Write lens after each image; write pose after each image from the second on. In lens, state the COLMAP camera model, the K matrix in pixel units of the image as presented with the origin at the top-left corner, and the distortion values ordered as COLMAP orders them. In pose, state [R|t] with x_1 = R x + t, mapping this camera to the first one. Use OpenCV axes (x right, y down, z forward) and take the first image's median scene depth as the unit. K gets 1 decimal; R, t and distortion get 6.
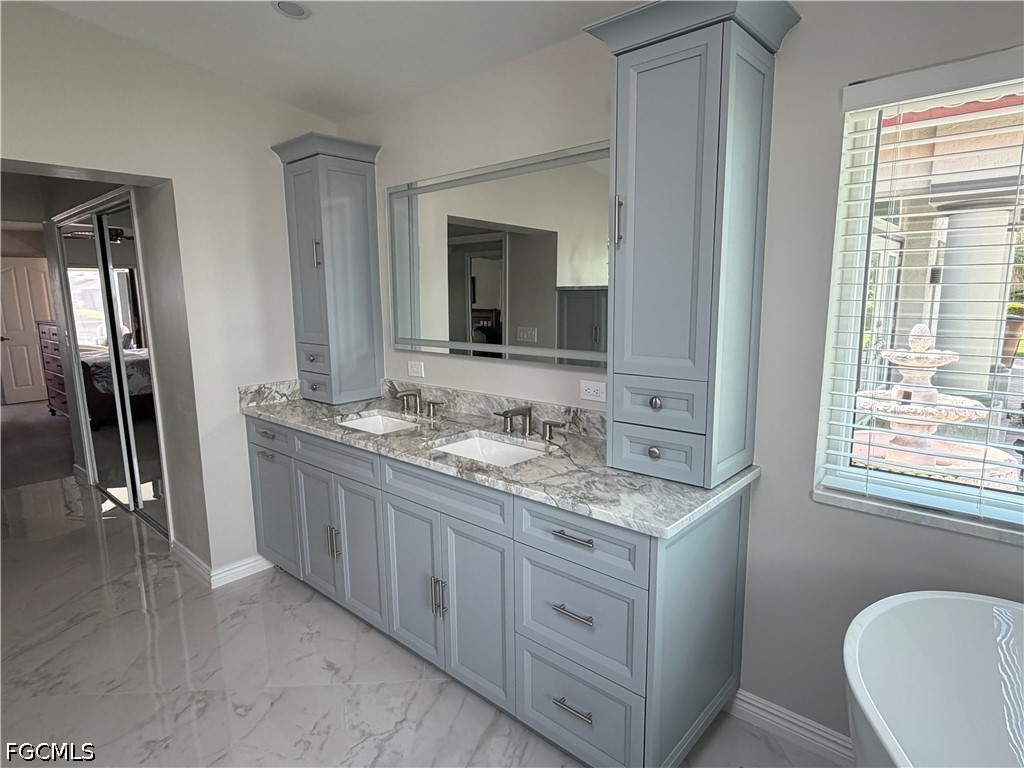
lens RADIAL K [[574.2, 0, 508.4], [0, 574.2, 385.4], [0, 0, 1]] dist [0.005715, 0.000436]
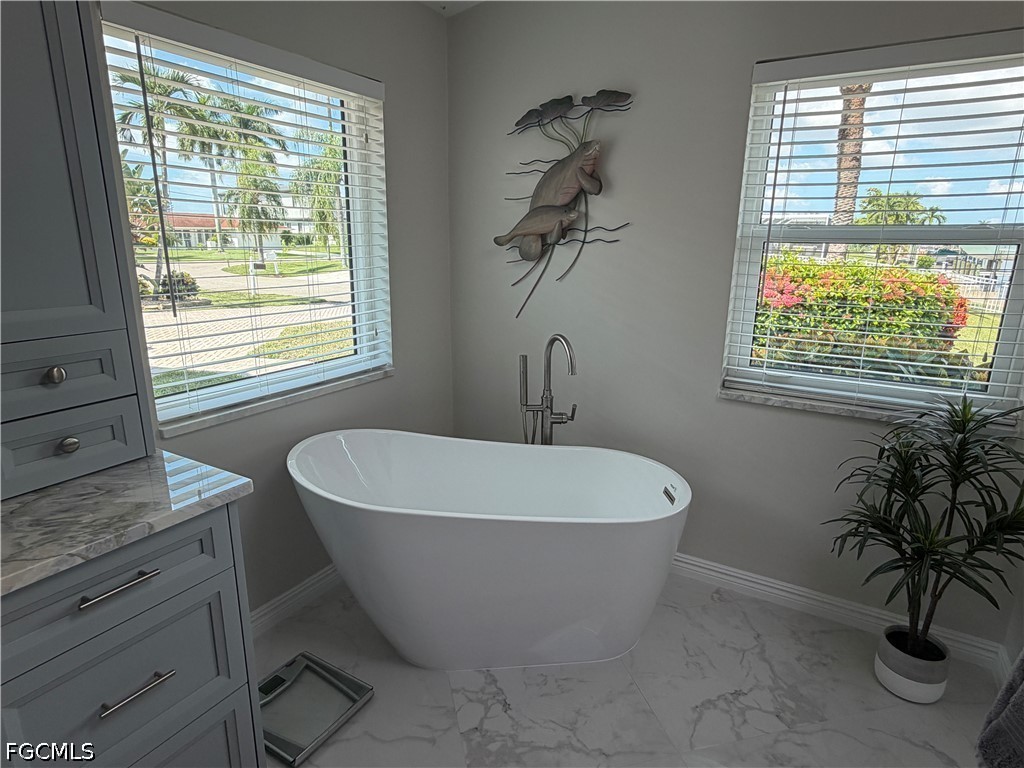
lens RADIAL K [[574.2, 0, 508.4], [0, 574.2, 385.4], [0, 0, 1]] dist [0.005715, 0.000436]
pose [[-0.199398, -0.232549, 0.951925, -0.530729], [0.150619, 0.952616, 0.264268, -0.061613], [-0.968274, 0.196073, -0.154923, 0.594493]]
